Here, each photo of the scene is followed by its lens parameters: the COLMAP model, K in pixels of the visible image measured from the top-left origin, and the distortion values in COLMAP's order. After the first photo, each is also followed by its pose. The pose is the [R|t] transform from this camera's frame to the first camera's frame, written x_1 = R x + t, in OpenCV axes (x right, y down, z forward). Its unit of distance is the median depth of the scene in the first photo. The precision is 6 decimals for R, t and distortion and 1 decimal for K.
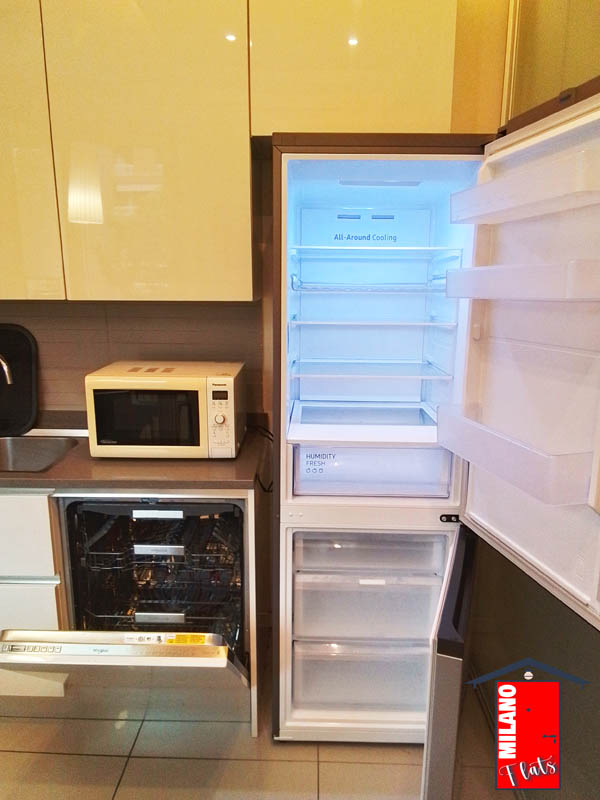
lens RADIAL K [[564.5, 0, 301.6], [0, 564.5, 399.8], [0, 0, 1]] dist [0.036092, -0.012983]
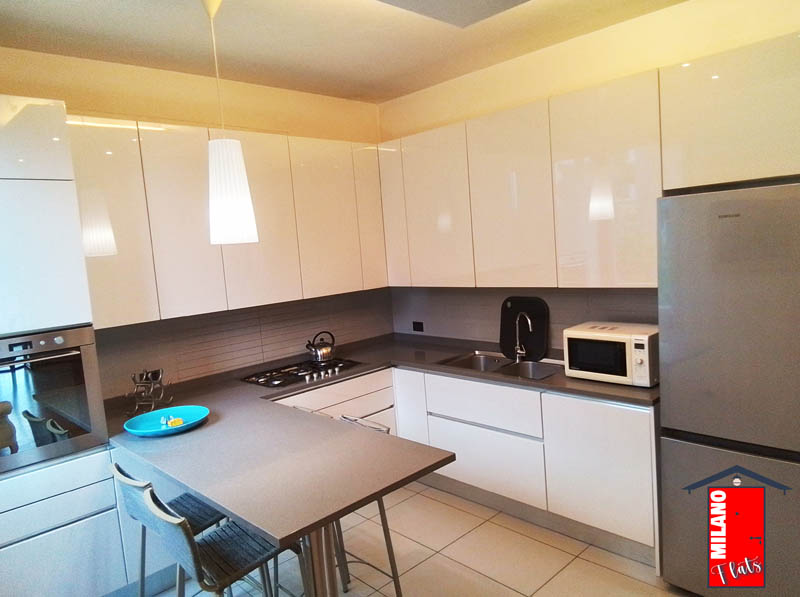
lens RADIAL K [[564.5, 0, 400.7], [0, 564.5, 298.6], [0, 0, 1]] dist [0.036092, -0.012983]
pose [[0.711839, 0.017176, -0.702133, 0.495489], [-0.073914, 0.995982, -0.050572, -0.011000], [0.698443, 0.087897, 0.710248, -0.626775]]
